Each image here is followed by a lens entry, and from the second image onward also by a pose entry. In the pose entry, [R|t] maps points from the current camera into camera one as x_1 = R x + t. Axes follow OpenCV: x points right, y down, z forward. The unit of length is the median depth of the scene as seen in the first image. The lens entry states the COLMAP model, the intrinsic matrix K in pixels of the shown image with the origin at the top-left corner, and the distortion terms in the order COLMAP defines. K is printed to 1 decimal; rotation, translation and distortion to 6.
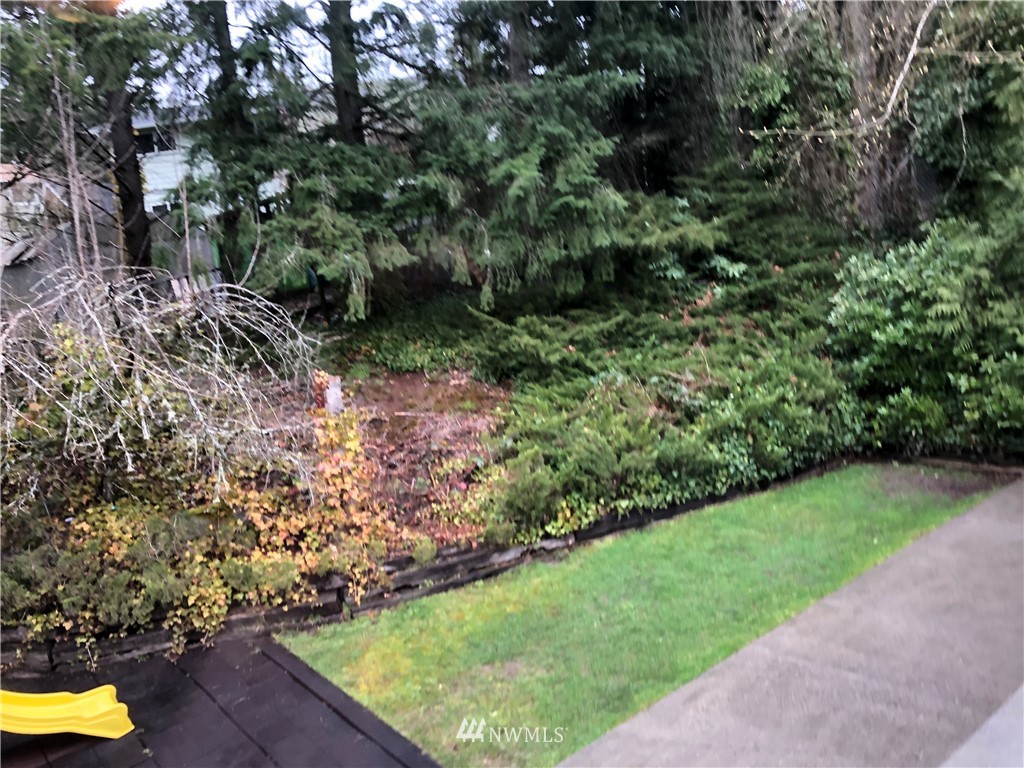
lens RADIAL K [[826.2, 0, 512.0], [0, 826.2, 384.0], [0, 0, 1]] dist [0.007004, -0.015470]
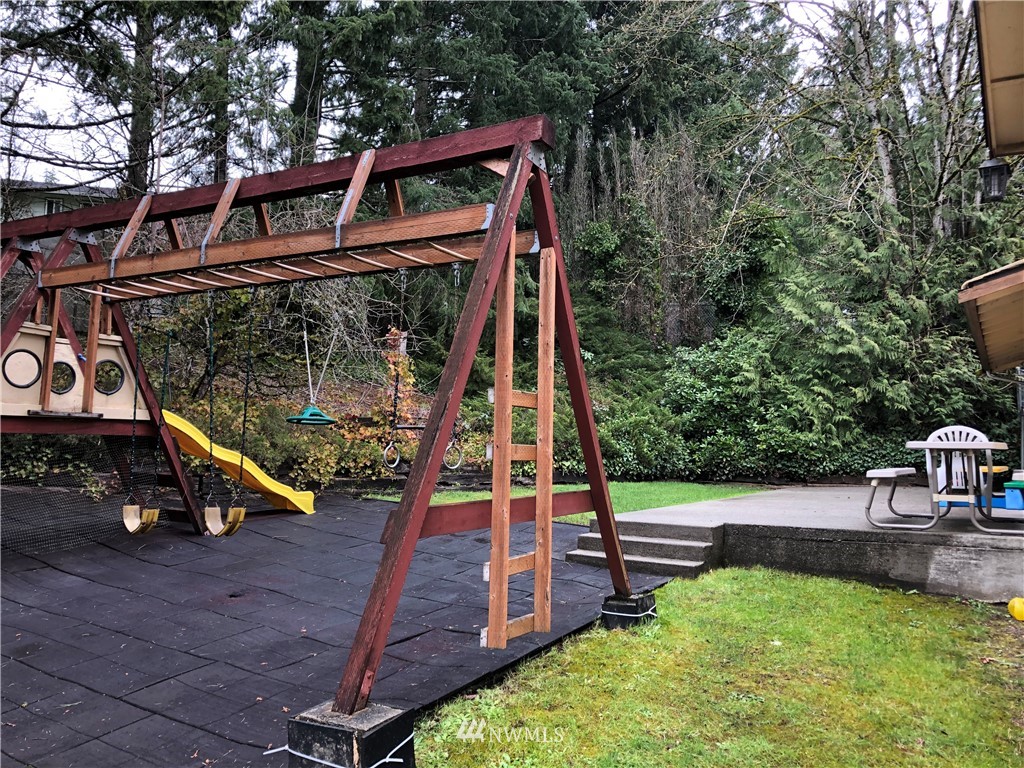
lens RADIAL K [[826.2, 0, 512.0], [0, 826.2, 384.0], [0, 0, 1]] dist [0.007004, -0.015470]
pose [[0.935315, 0.130836, 0.328736, -0.365654], [-0.053166, 0.970539, -0.235005, 0.297287], [-0.349799, 0.202326, 0.914716, -0.229818]]
